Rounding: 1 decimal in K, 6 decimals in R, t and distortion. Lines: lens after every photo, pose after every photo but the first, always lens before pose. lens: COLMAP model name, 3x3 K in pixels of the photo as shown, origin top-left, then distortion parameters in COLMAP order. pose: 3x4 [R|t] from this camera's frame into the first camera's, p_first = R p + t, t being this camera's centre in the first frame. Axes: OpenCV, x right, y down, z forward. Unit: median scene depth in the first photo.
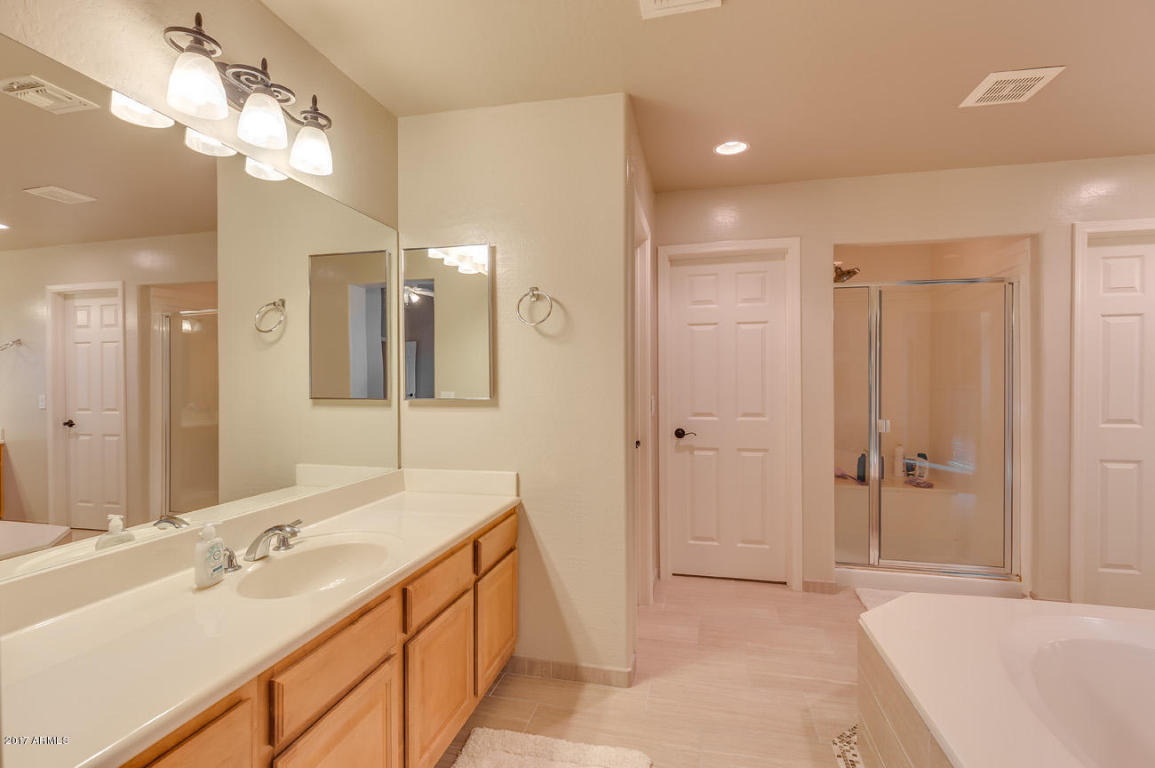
lens RADIAL K [[539.0, 0, 588.8], [0, 539.0, 382.1], [0, 0, 1]] dist [-0.028412, -0.000064]
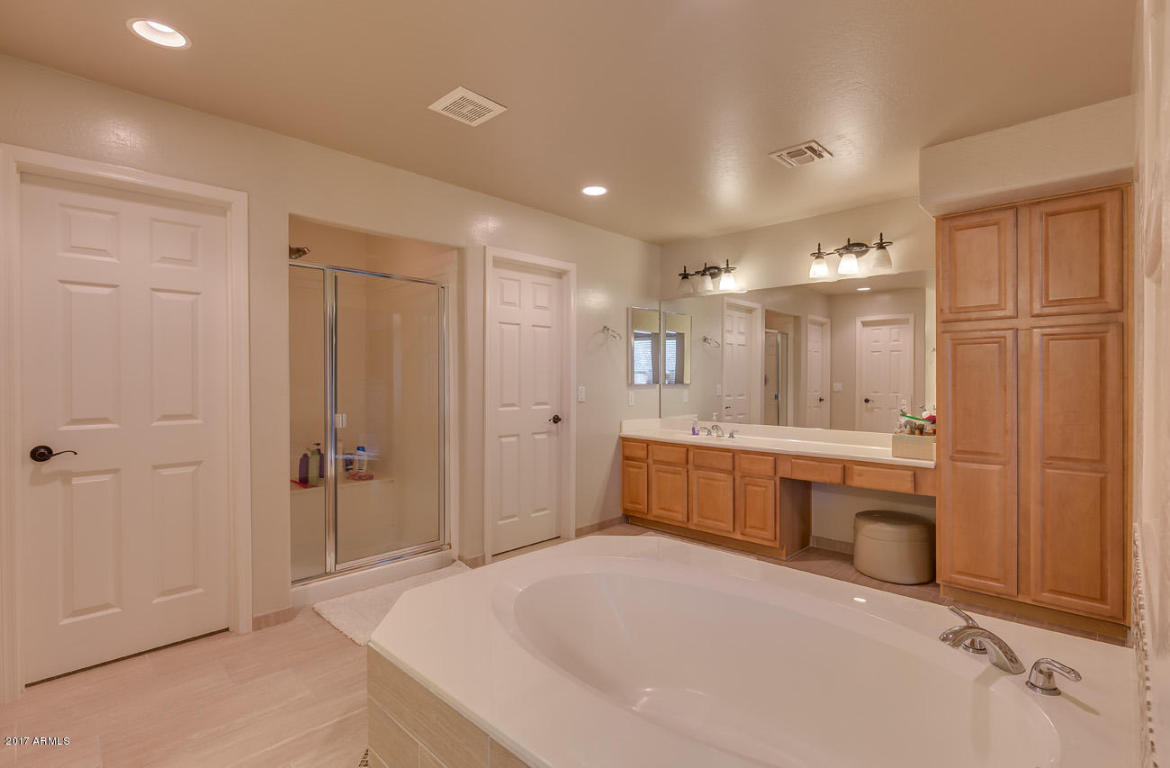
lens RADIAL K [[544.9, 0, 583.0], [0, 544.9, 377.1], [0, 0, 1]] dist [0.004031, -0.001627]
pose [[0.524739, 0.001463, 0.851262, -0.039986], [0.004032, 0.999983, -0.004204, 0.011483], [-0.851254, 0.005638, 0.524724, 0.133868]]
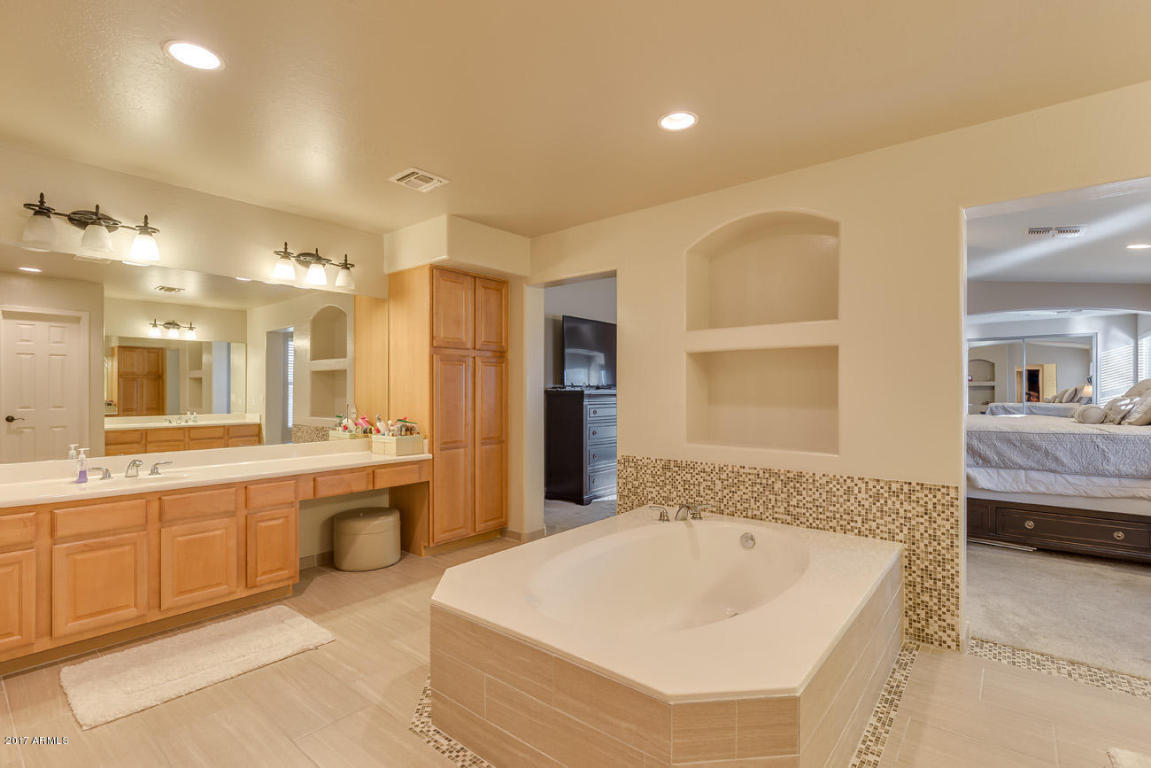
lens RADIAL K [[537.2, 0, 575.0], [0, 537.2, 387.5], [0, 0, 1]] dist [-0.028412, -0.000064]
pose [[-0.895711, 0.000363, 0.444637, 0.338406], [0.000604, 1.000000, 0.000401, 0.007029], [-0.444637, 0.000628, -0.895711, 1.274440]]
